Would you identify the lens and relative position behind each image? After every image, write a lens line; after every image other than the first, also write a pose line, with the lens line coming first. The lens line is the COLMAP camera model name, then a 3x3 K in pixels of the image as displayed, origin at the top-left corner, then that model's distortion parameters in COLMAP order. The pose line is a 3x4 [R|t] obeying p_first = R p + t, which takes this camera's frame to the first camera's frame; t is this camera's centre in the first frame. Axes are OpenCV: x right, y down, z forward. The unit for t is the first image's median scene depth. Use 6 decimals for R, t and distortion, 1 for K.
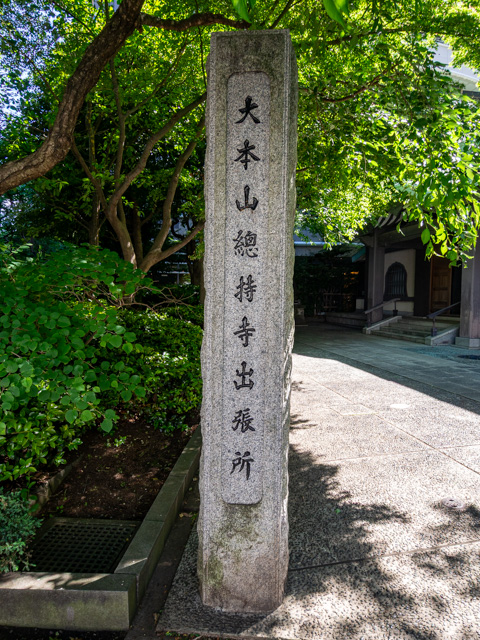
lens RADIAL K [[442.8, 0, 240.0], [0, 442.8, 320.0], [0, 0, 1]] dist [0.027218, -0.000525]
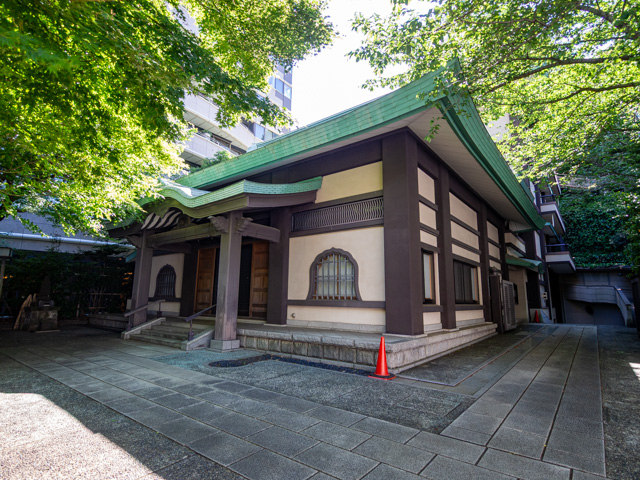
lens RADIAL K [[336.7, 0, 320.0], [0, 336.7, 240.0], [0, 0, 1]] dist [0.022921, 0.000291]
pose [[0.755681, 0.109764, 0.645676, 0.114195], [0.028949, 0.979295, -0.200359, -0.017084], [-0.654299, 0.170099, 0.736857, 0.177977]]
